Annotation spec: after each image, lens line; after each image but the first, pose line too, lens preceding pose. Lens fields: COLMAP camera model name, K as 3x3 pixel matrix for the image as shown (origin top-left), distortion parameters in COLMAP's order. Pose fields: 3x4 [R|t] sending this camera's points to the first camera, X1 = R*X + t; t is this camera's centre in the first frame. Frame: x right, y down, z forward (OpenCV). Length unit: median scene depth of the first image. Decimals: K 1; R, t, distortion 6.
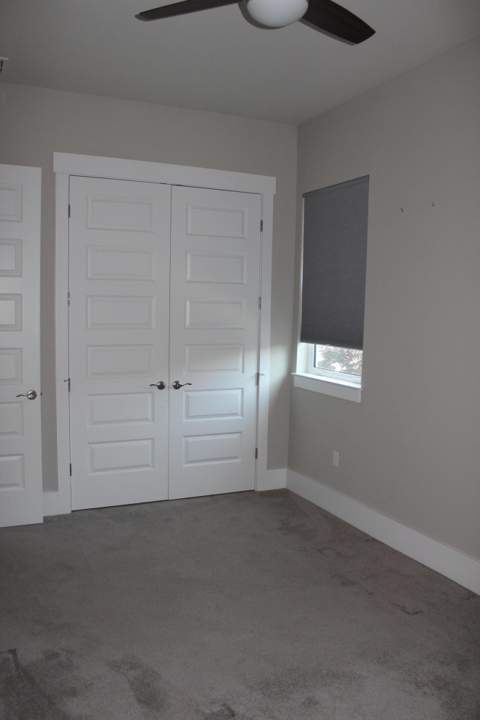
lens RADIAL K [[597.4, 0, 240.0], [0, 597.4, 360.0], [0, 0, 1]] dist [-0.140413, -0.000814]
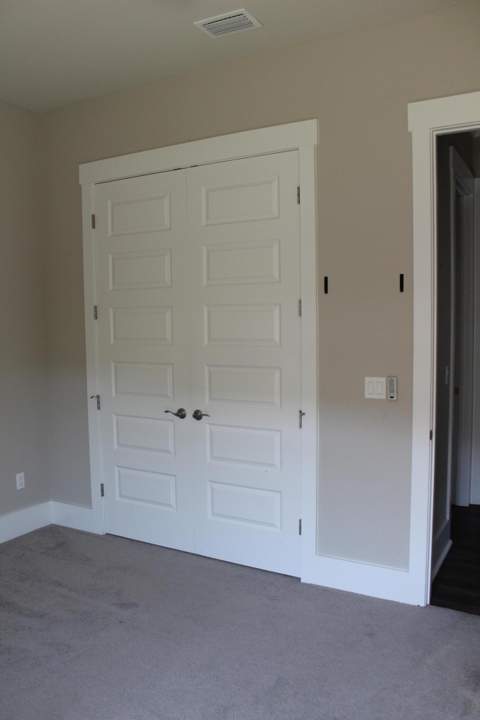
lens RADIAL K [[597.4, 0, 240.0], [0, 597.4, 360.0], [0, 0, 1]] dist [-0.140413, -0.000814]
pose [[0.569545, 0.023797, -0.821616, 0.592306], [-0.052024, 0.998620, -0.007140, -0.029151], [0.820312, 0.046810, 0.569997, 0.593216]]
